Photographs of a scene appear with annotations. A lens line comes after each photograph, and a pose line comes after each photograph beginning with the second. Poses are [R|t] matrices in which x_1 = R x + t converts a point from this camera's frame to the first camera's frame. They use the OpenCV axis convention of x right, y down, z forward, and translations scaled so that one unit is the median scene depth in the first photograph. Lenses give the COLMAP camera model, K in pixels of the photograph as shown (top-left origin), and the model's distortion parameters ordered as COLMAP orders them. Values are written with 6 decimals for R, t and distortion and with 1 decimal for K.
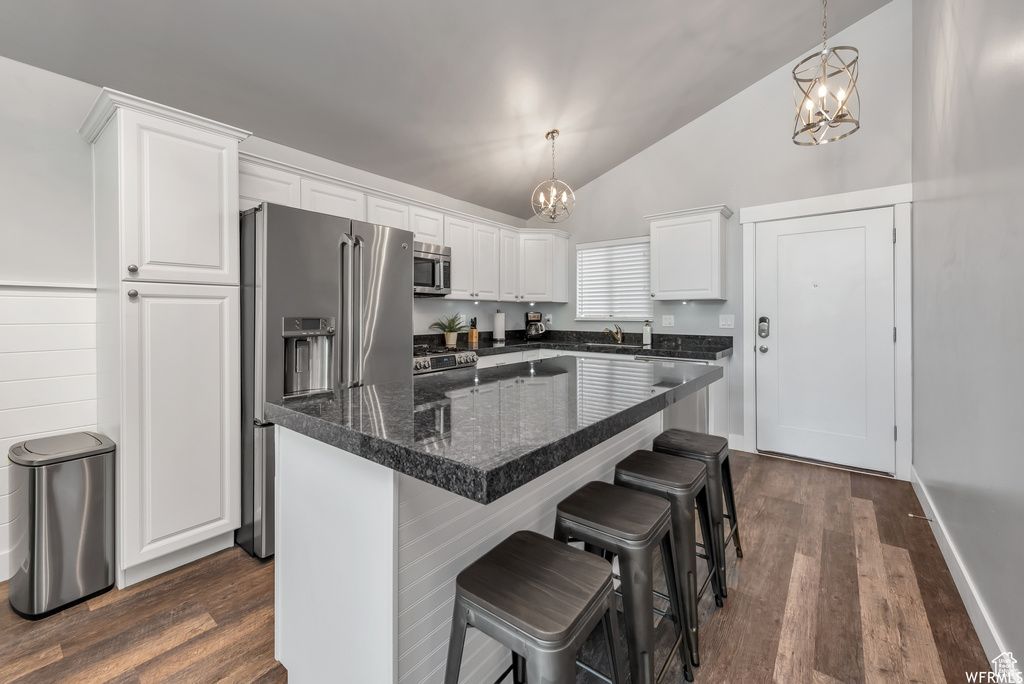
lens RADIAL K [[407.4, 0, 518.0], [0, 407.4, 313.4], [0, 0, 1]] dist [0.003208, 0.000096]
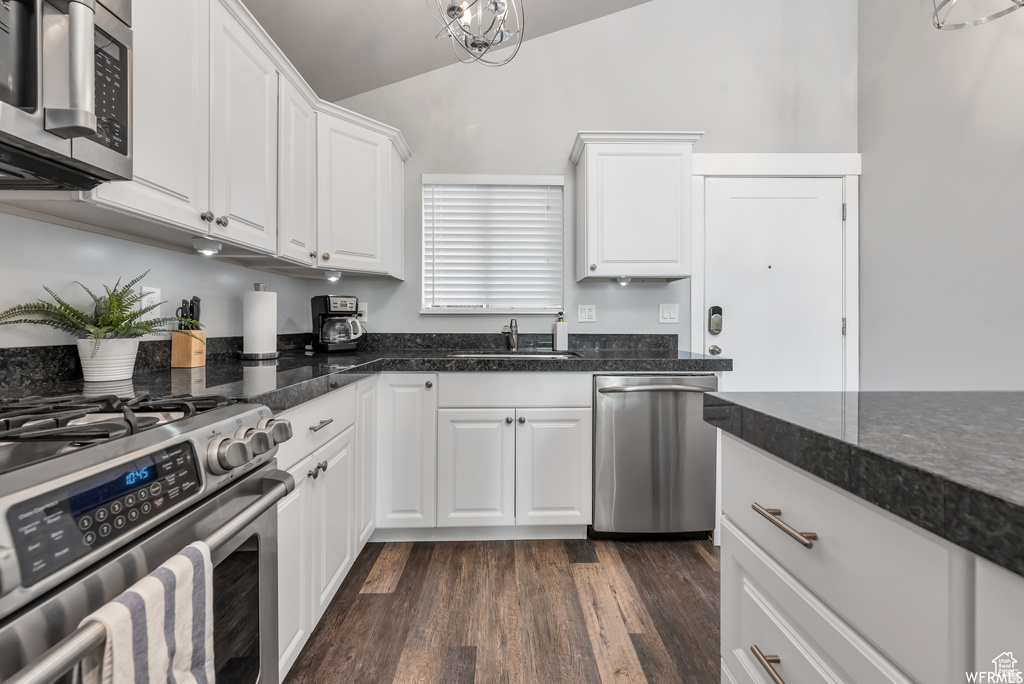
lens RADIAL K [[411.4, 0, 516.5], [0, 411.4, 323.6], [0, 0, 1]] dist [0.001940, -0.000001]
pose [[0.768221, -0.000577, 0.640185, -0.138361], [-0.000017, 1.000000, 0.000922, 0.037201], [-0.640185, -0.000719, 0.768220, 0.626108]]
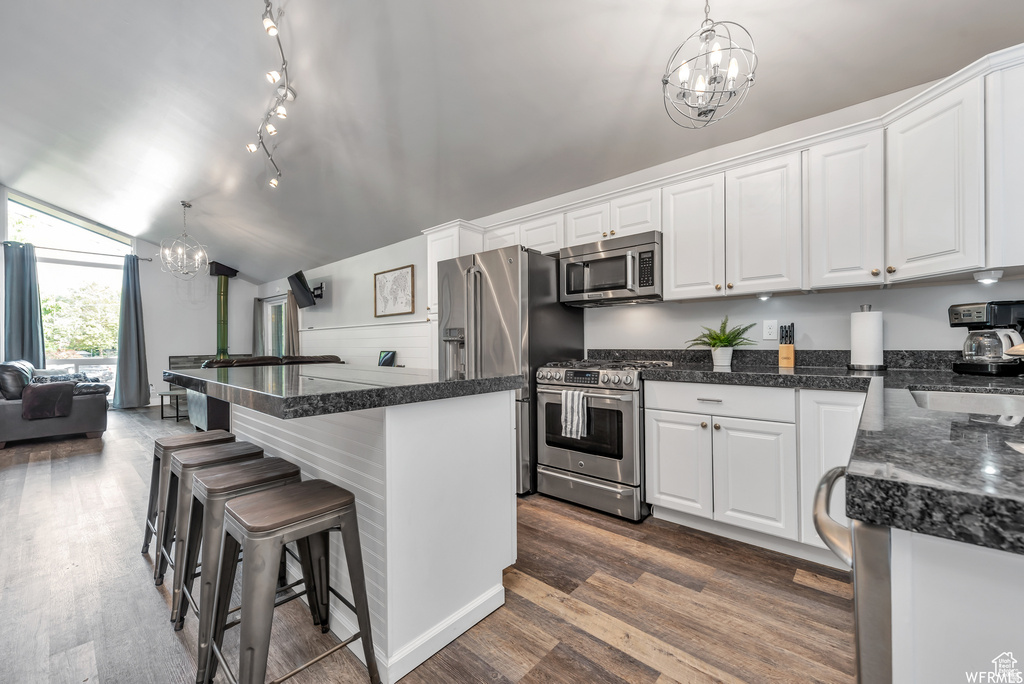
lens RADIAL K [[400.9, 0, 512.0], [0, 400.9, 342.0], [0, 0, 1]] dist [0.001199, -0.000158]
pose [[-0.067462, -0.002562, -0.997719, 0.552498], [0.009598, 0.999949, -0.003217, 0.038651], [0.997676, -0.009793, -0.067434, 0.752248]]
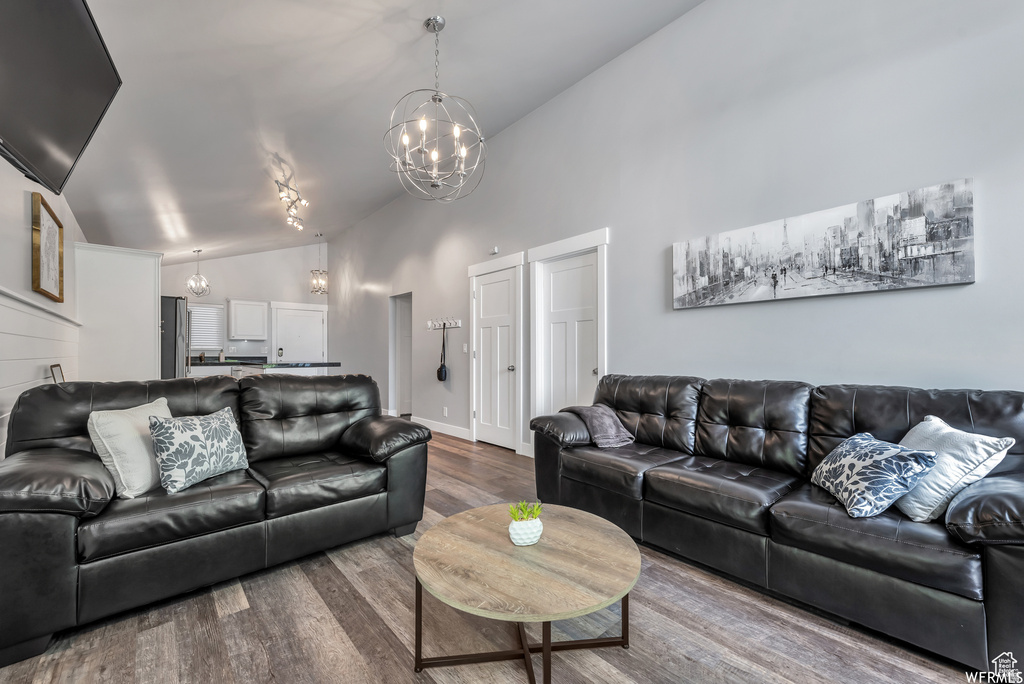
lens RADIAL K [[400.9, 0, 512.0], [0, 400.9, 342.0], [0, 0, 1]] dist [0.001199, -0.000158]
pose [[0.193562, 0.030377, 0.980618, -1.381149], [-0.000437, 0.999523, -0.030876, 0.043449], [-0.981088, 0.005548, 0.193483, -0.757318]]
